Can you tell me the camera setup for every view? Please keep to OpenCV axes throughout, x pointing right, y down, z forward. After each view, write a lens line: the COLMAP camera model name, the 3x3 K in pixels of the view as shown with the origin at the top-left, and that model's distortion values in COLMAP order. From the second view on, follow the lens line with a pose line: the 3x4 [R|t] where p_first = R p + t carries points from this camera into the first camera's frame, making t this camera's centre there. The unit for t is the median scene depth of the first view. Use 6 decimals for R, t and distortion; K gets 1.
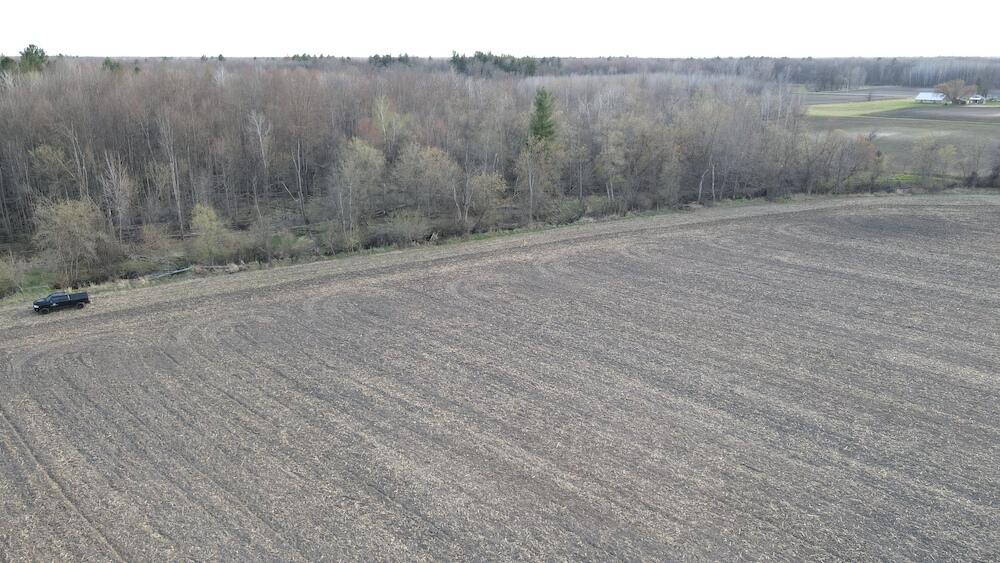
lens RADIAL K [[736.7, 0, 502.1], [0, 736.7, 283.6], [0, 0, 1]] dist [0.000379, 0.028743]
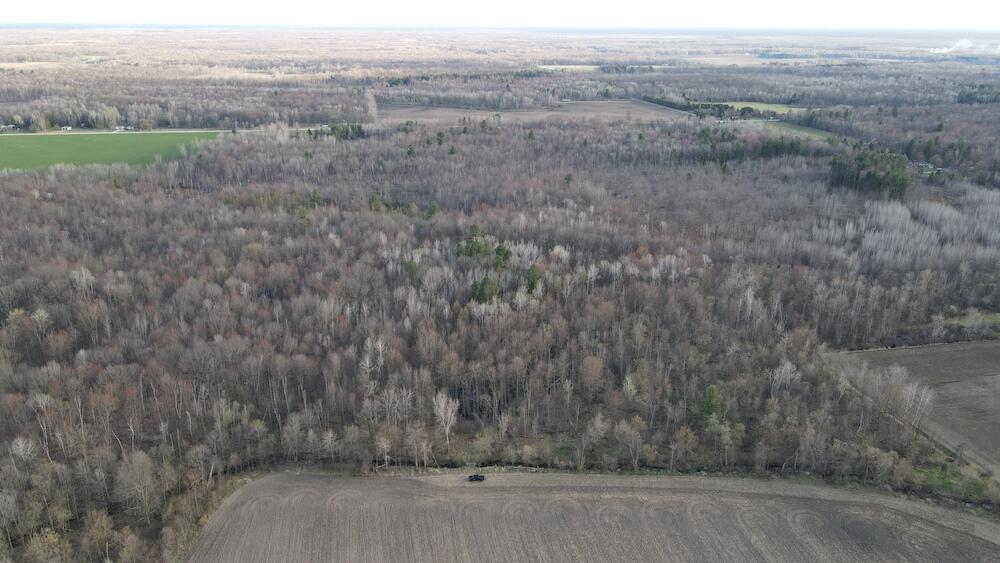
lens RADIAL K [[736.7, 0, 504.5], [0, 736.7, 287.4], [0, 0, 1]] dist [0.000379, 0.028743]
pose [[0.839219, 0.187557, -0.510424, 0.829211], [-0.163183, 0.982238, 0.092628, -0.954218], [0.518731, 0.005558, 0.854919, -1.414300]]
